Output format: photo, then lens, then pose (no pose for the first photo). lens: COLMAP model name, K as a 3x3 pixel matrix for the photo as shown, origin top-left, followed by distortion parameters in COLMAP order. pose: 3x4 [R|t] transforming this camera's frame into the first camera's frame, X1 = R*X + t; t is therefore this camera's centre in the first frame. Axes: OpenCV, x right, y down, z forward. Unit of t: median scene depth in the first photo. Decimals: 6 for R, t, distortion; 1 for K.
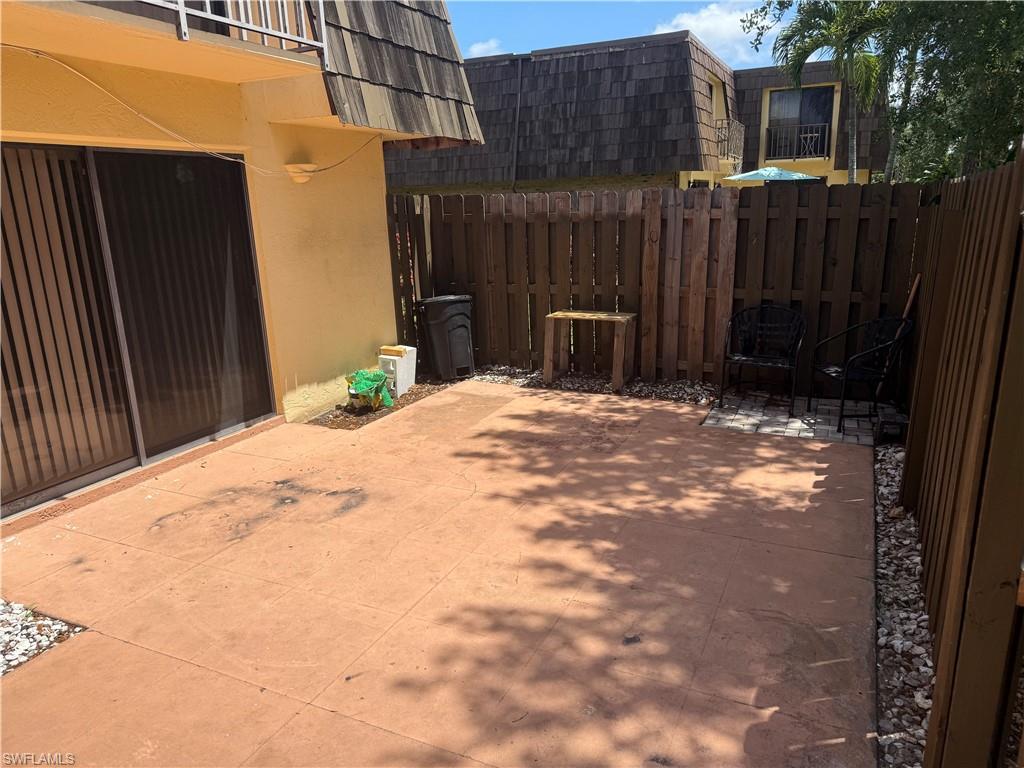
lens RADIAL K [[715.6, 0, 517.2], [0, 715.6, 387.4], [0, 0, 1]] dist [0.119214, -0.165658]
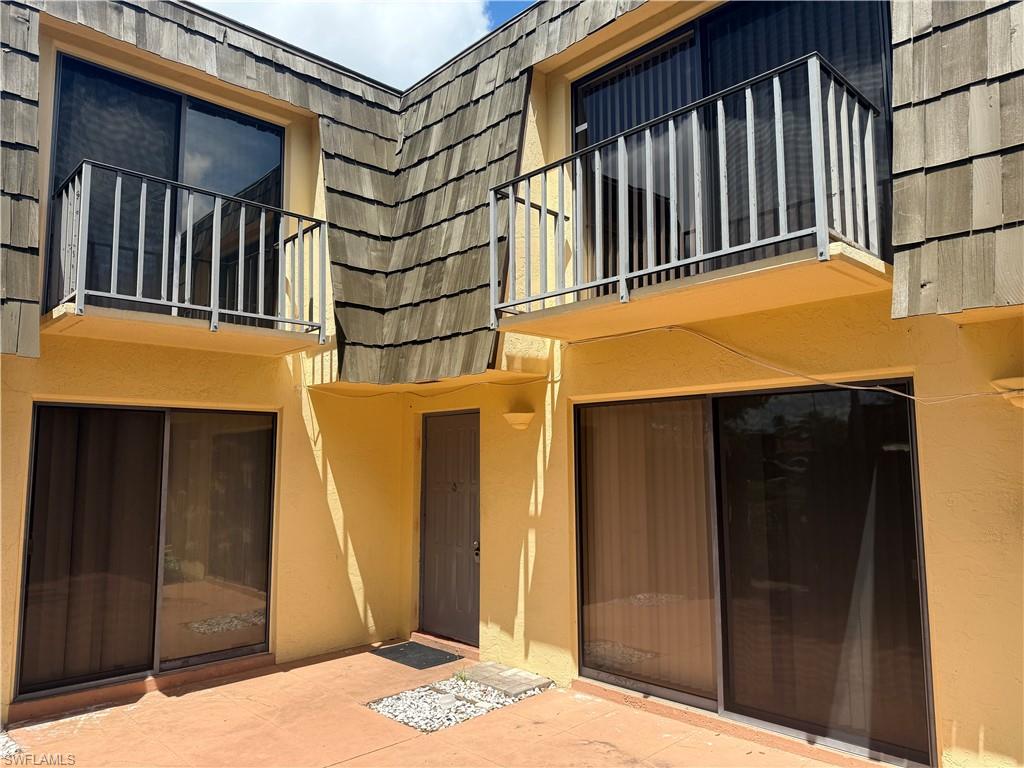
lens RADIAL K [[715.6, 0, 517.2], [0, 715.6, 387.4], [0, 0, 1]] dist [0.119214, -0.165658]
pose [[-0.349826, -0.059355, -0.934932, 0.510465], [-0.215990, 0.976214, 0.018841, -0.281171], [0.911576, 0.208527, -0.354325, 1.057281]]
